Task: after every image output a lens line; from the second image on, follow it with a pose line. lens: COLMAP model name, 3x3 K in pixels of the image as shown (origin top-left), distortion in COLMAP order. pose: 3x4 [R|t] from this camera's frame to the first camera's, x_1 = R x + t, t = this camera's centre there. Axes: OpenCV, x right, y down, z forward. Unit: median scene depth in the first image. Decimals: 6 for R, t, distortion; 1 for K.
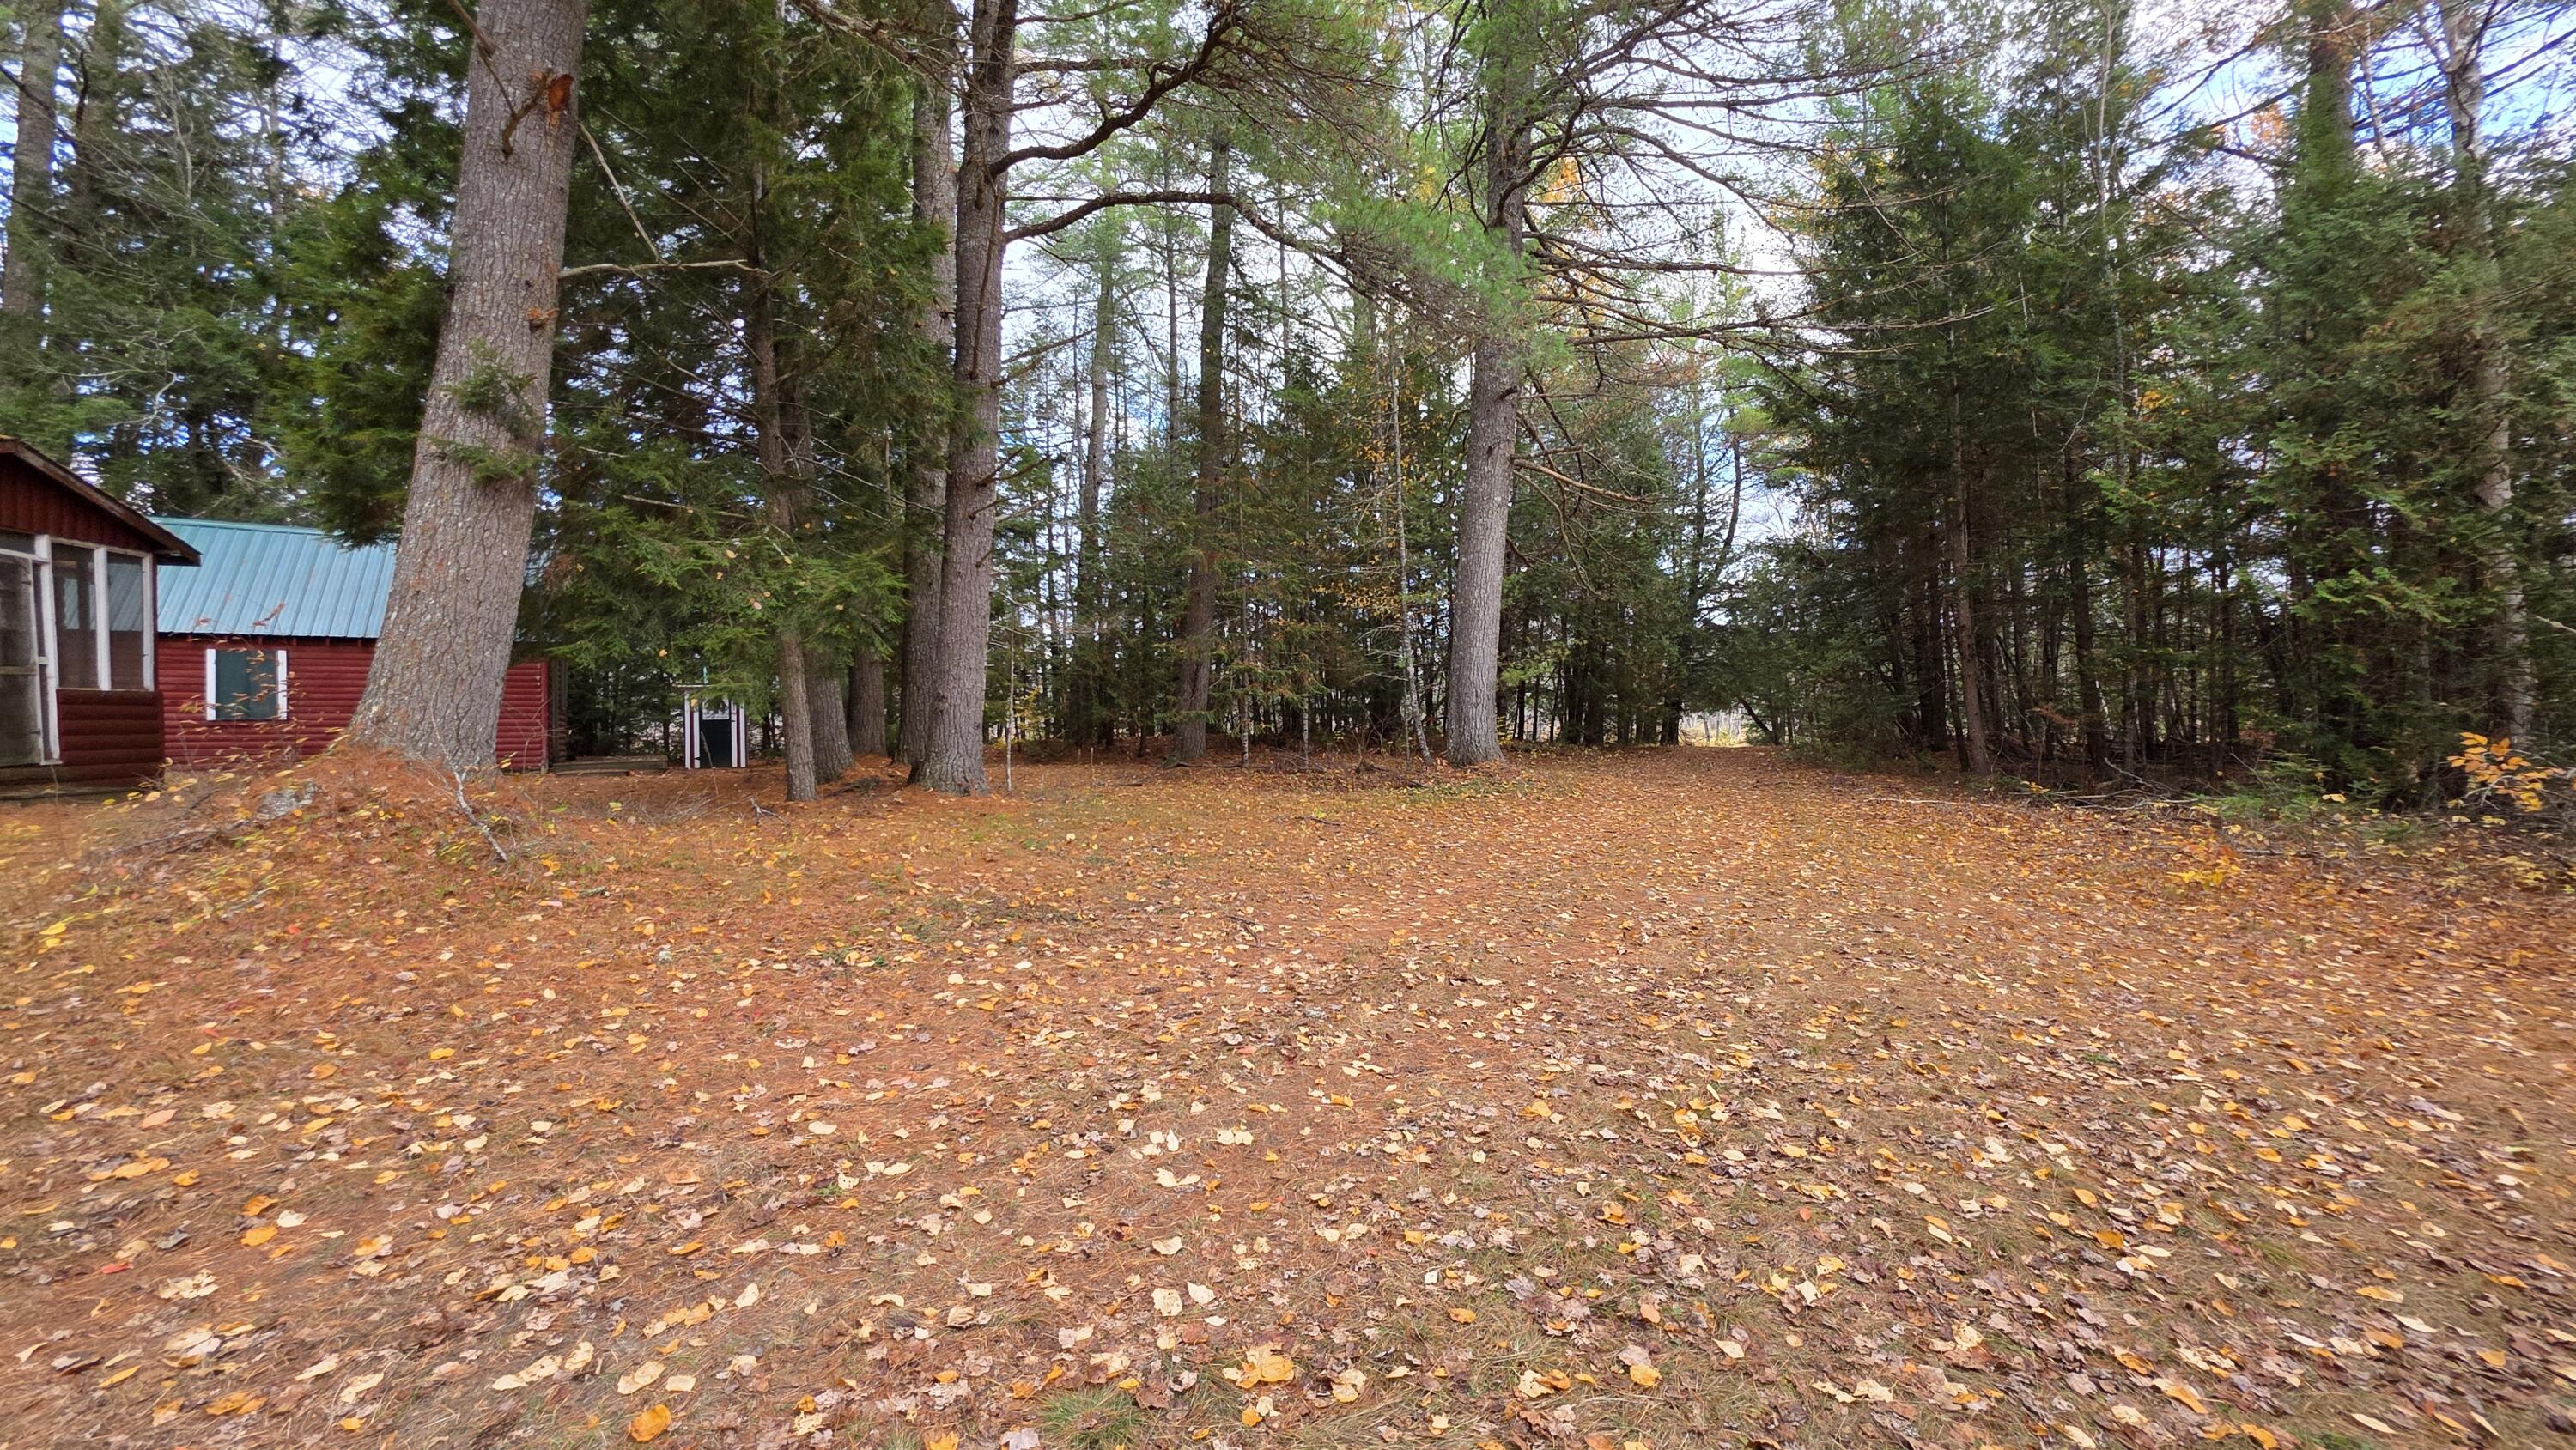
lens RADIAL K [[1022.9, 0, 1297.4], [0, 1022.9, 716.2], [0, 0, 1]] dist [-0.000154, 0.000358]
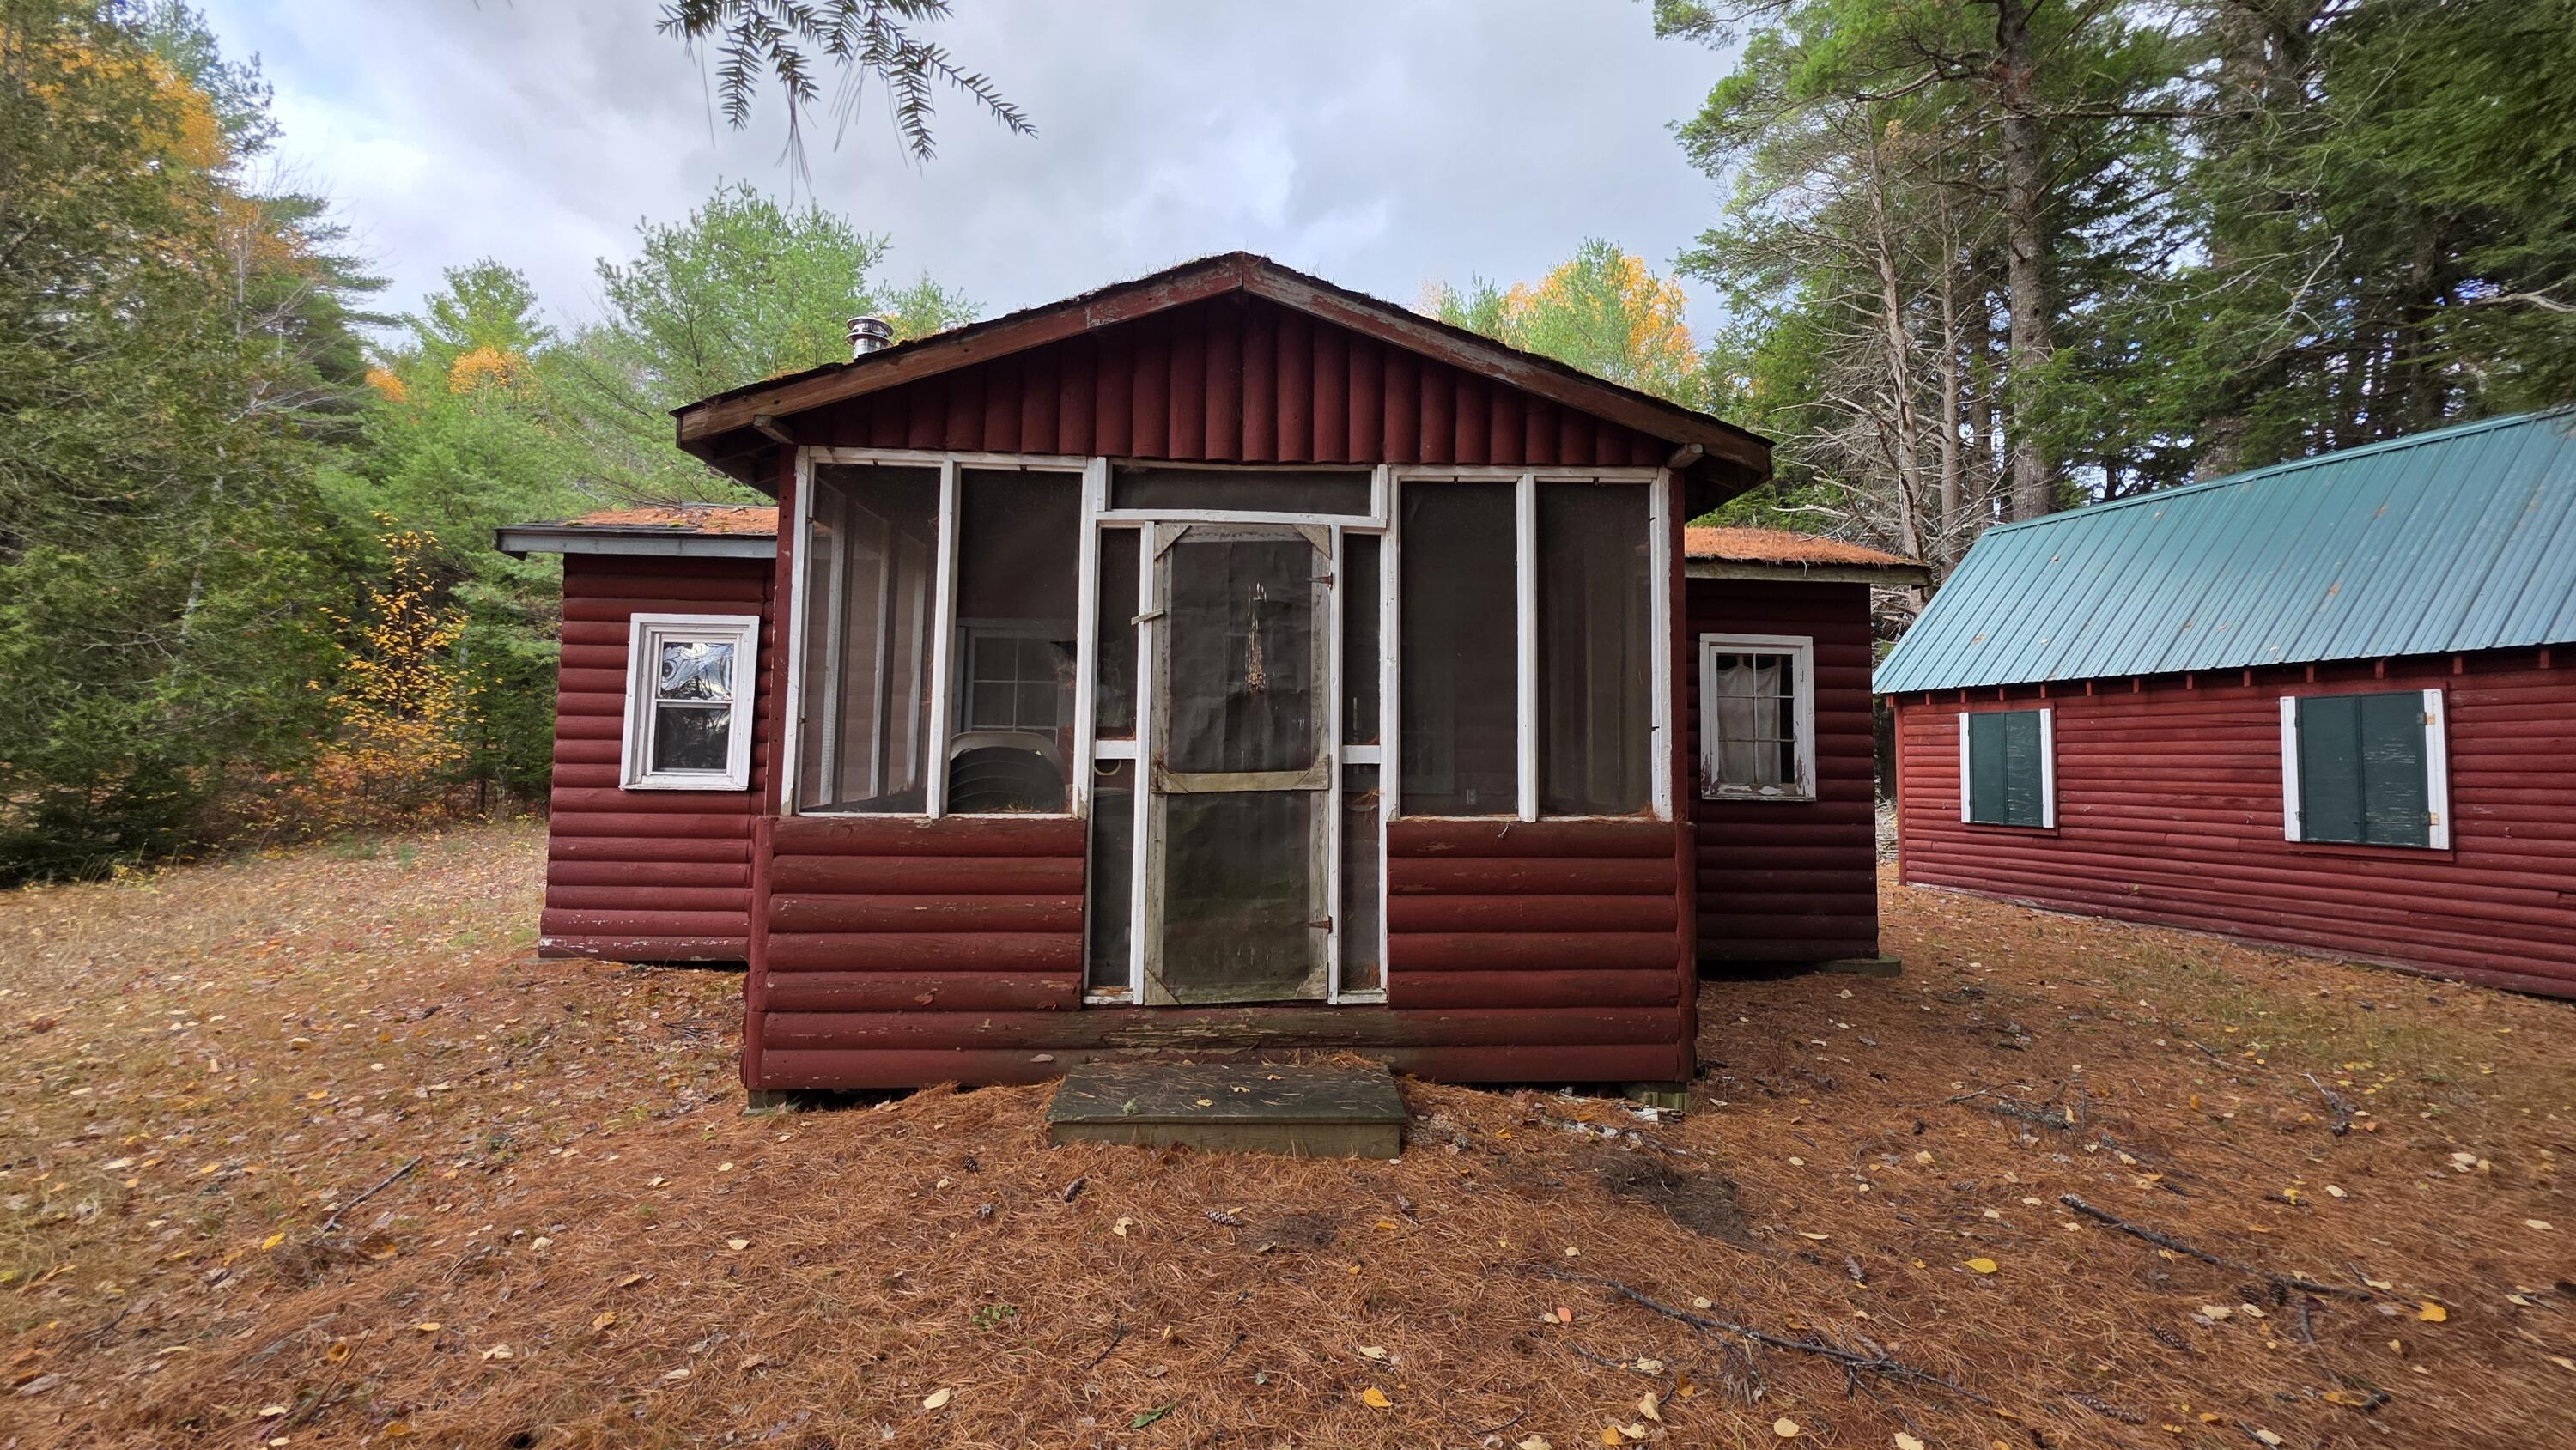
lens RADIAL K [[1022.9, 0, 1297.4], [0, 1022.9, 716.2], [0, 0, 1]] dist [-0.000154, 0.000358]
pose [[-0.207204, -0.039828, -0.977487, -0.830057], [-0.007203, 0.999206, -0.039186, -0.055670], [0.978271, -0.001079, -0.207327, 1.104193]]
